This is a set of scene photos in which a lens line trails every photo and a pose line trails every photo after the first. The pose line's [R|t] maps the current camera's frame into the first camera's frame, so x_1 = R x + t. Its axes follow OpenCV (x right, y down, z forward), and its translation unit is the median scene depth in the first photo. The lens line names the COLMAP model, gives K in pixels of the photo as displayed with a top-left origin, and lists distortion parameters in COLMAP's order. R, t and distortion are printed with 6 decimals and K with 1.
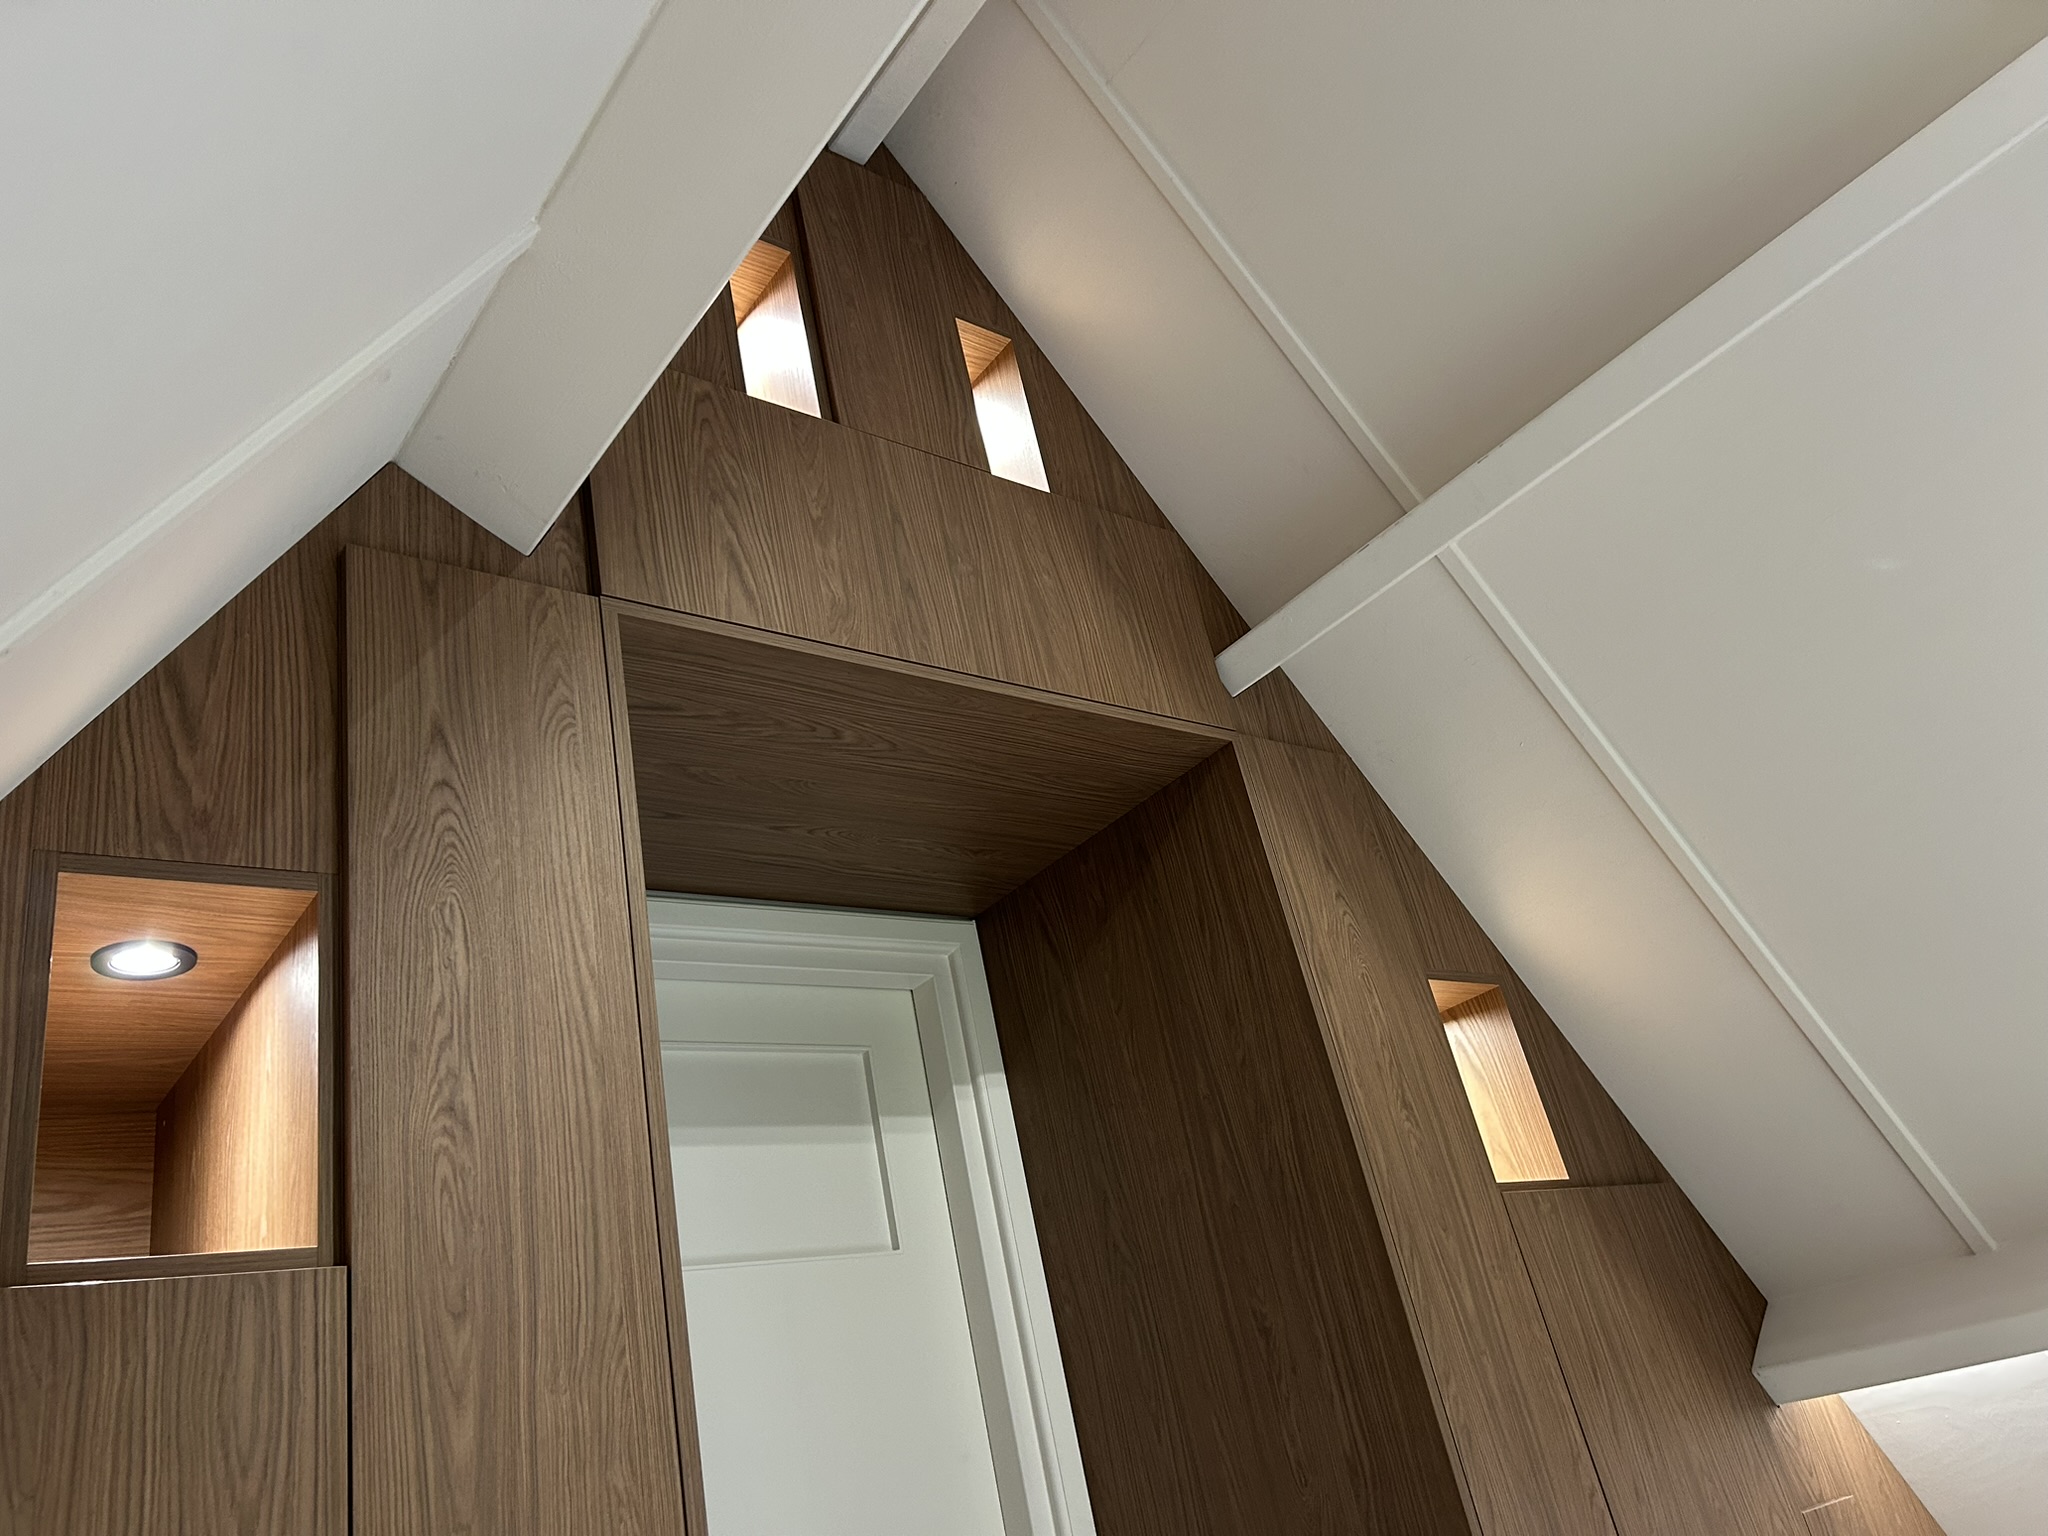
lens RADIAL K [[1532.0, 0, 1025.2], [0, 1532.0, 776.8], [0, 0, 1]] dist [0.053838, -0.048929]
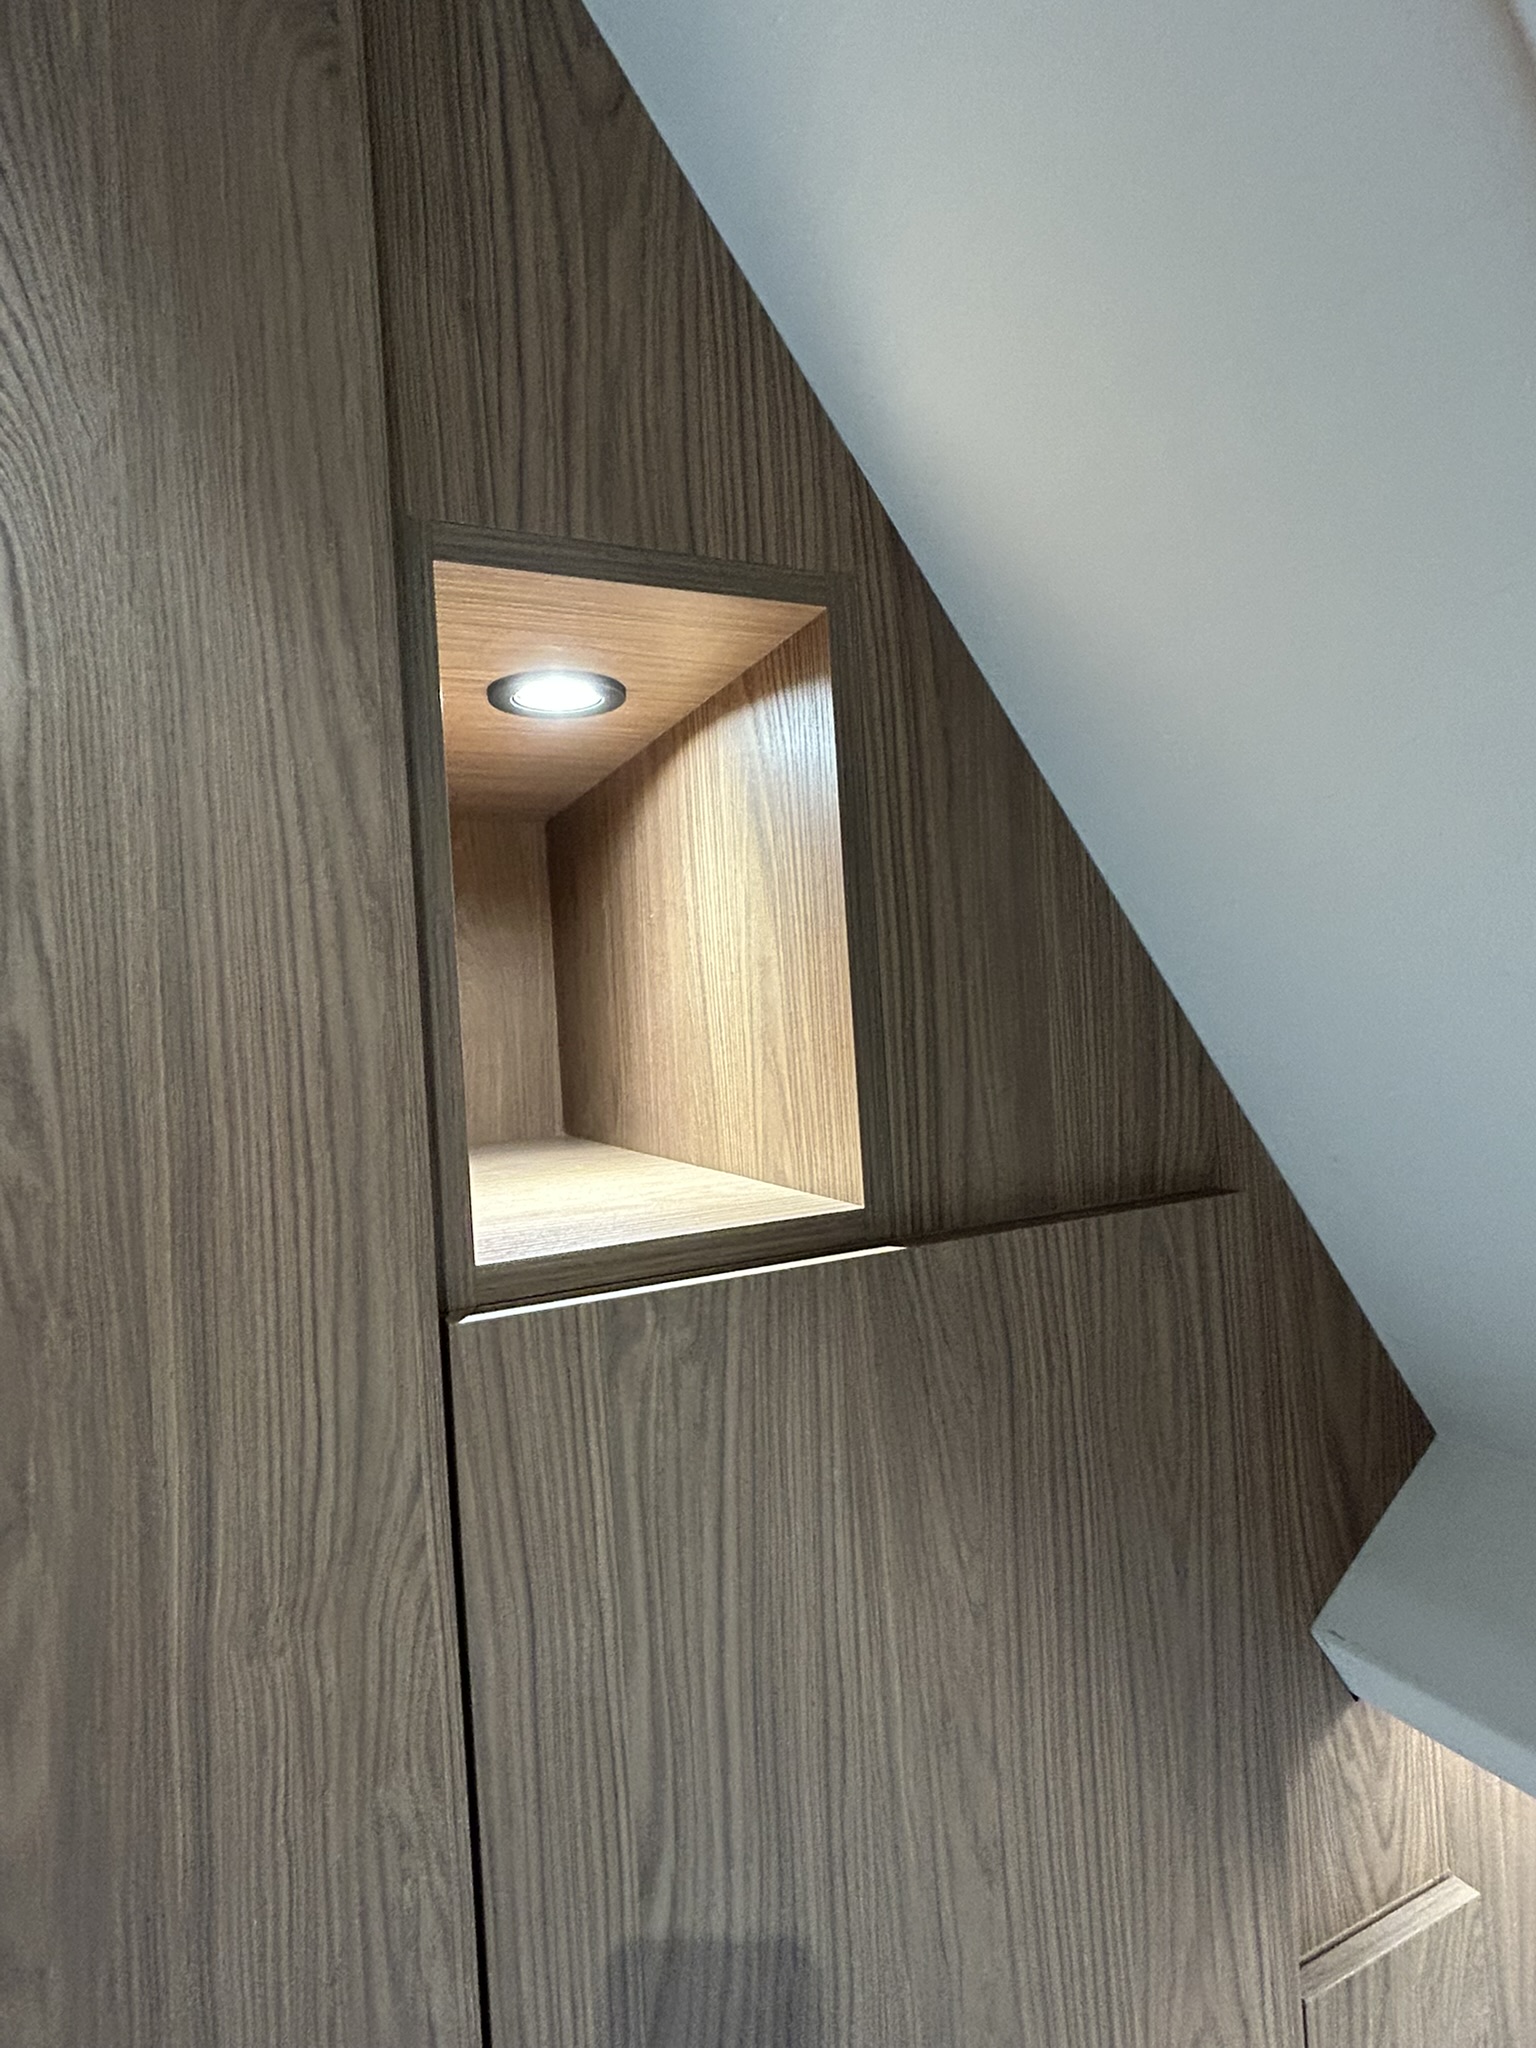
lens RADIAL K [[1078.7, 0, 780.5], [0, 1078.7, 988.8], [0, 0, 1]] dist [0.001076, -0.000177]
pose [[0.965291, 0.143798, -0.218027, 0.453428], [-0.028163, 0.887226, 0.460475, 0.128907], [0.259654, -0.438352, 0.860481, 0.970488]]
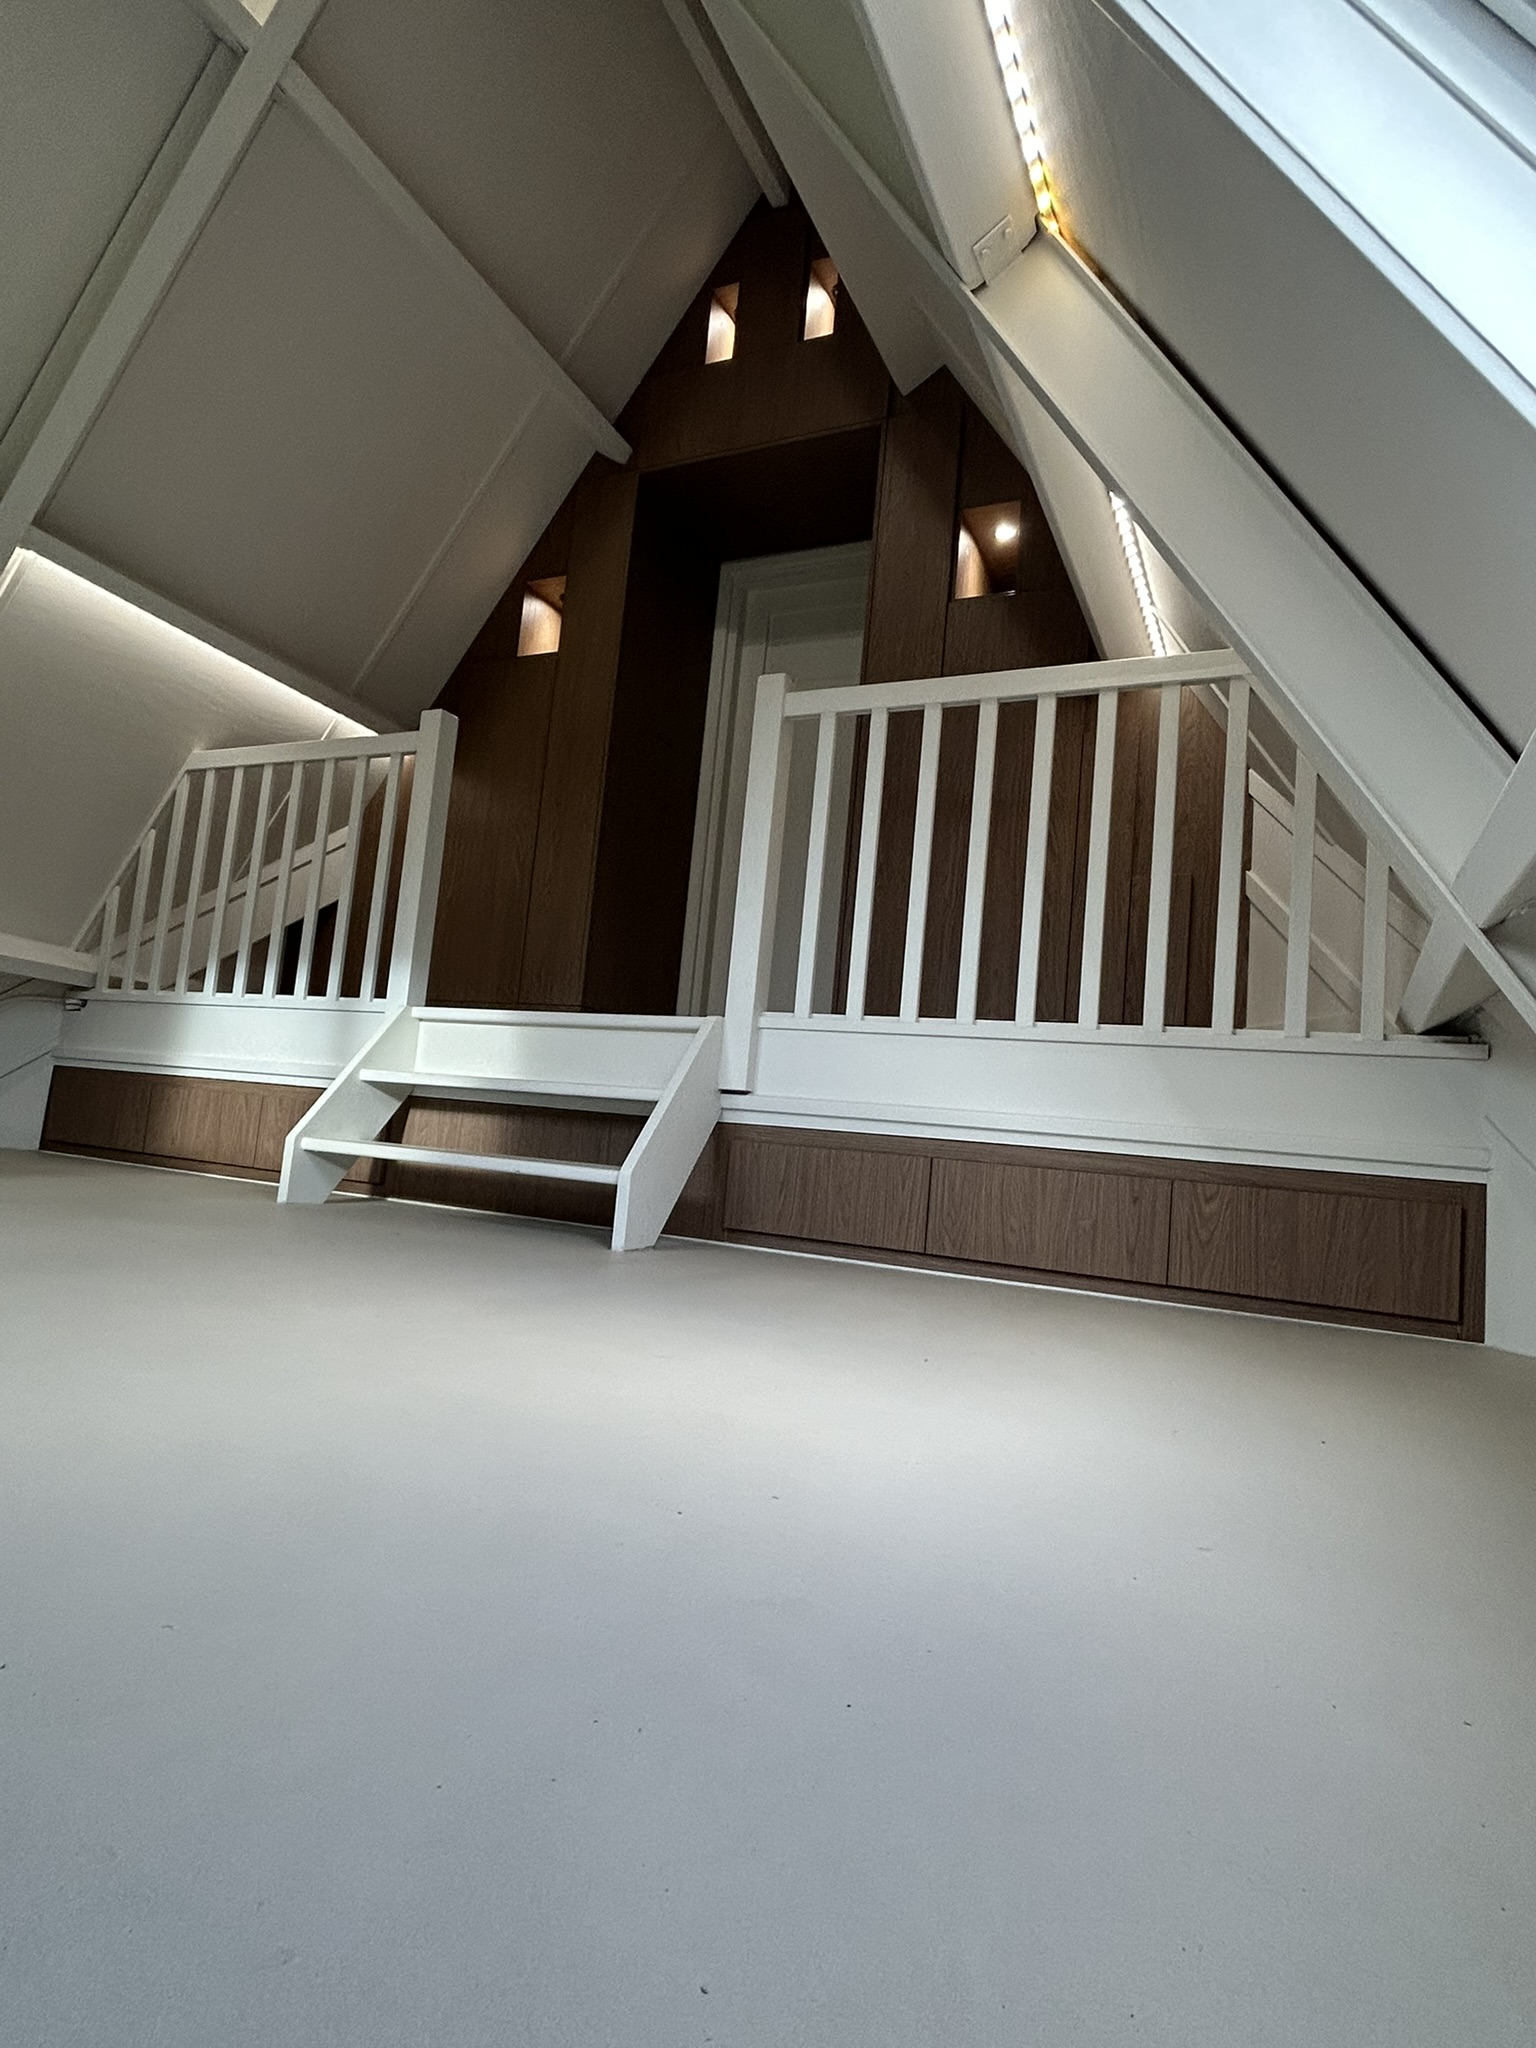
lens RADIAL K [[1135.0, 0, 768.0], [0, 1135.0, 1024.0], [0, 0, 1]] dist [0.002902, -0.000706]
pose [[0.413821, 0.143855, -0.898921, 2.030240], [0.231689, 0.938279, 0.256812, 0.405377], [0.880382, -0.314544, 0.354950, -0.042327]]
